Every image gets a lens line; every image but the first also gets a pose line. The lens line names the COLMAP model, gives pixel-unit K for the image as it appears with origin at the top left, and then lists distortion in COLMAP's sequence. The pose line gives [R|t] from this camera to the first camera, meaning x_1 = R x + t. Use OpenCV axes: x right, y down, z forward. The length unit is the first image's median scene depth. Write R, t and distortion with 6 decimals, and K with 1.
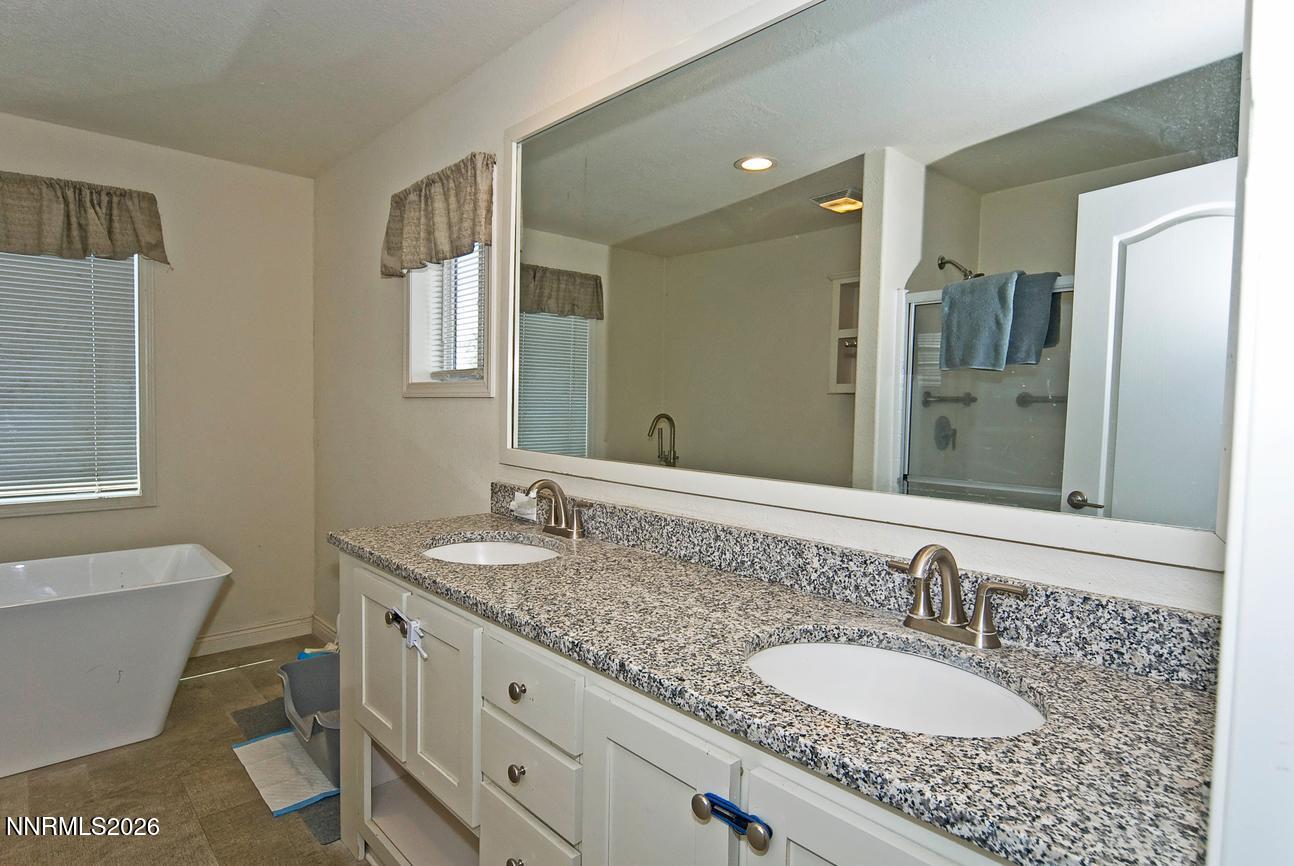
lens RADIAL K [[699.5, 0, 647.6], [0, 699.5, 431.3], [0, 0, 1]] dist [-0.011278, 0.003264]
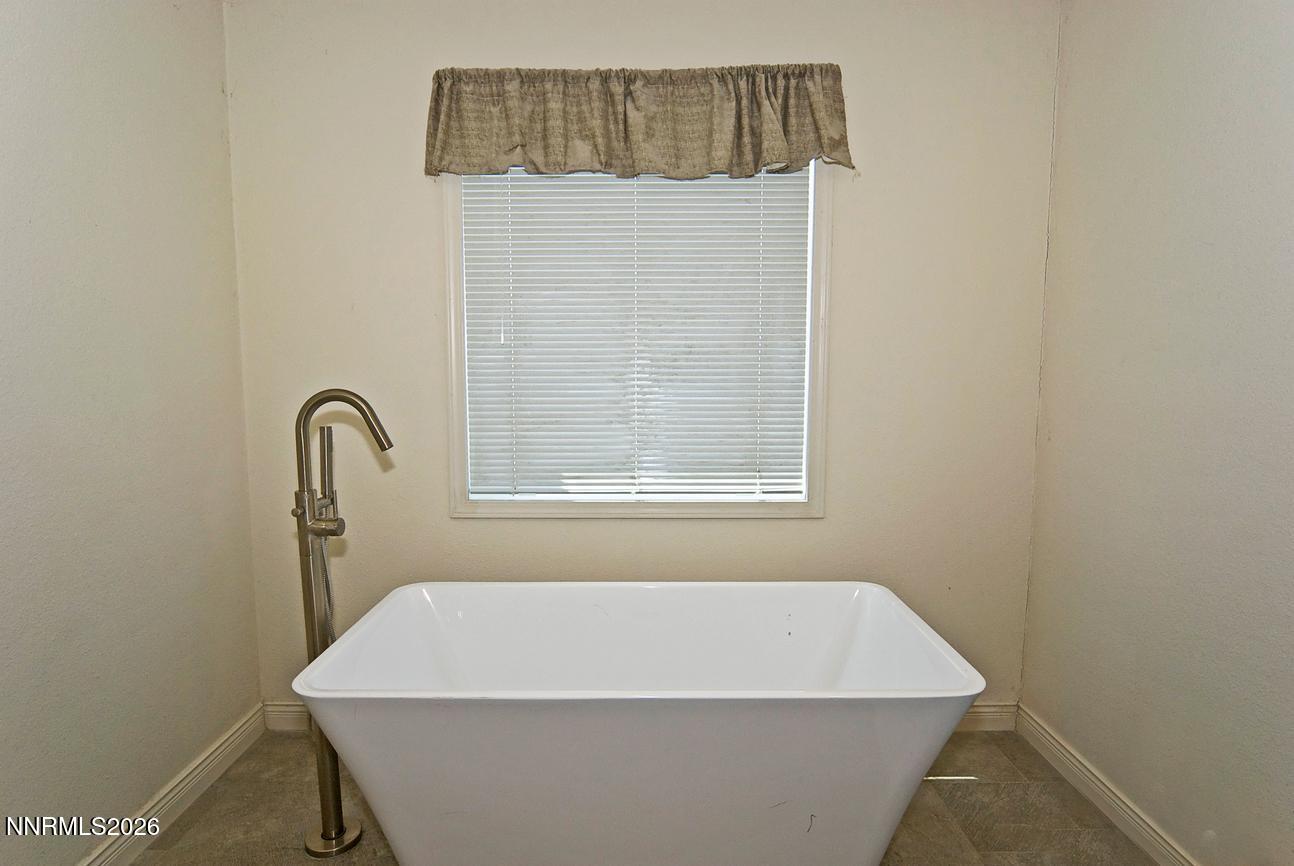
lens RADIAL K [[699.5, 0, 646.6], [0, 699.5, 435.2], [0, 0, 1]] dist [-0.011278, 0.003264]
pose [[0.734080, 0.054804, -0.676848, -0.382988], [-0.017820, 0.997949, 0.061476, -0.020034], [0.678830, -0.033067, 0.733551, 0.376792]]
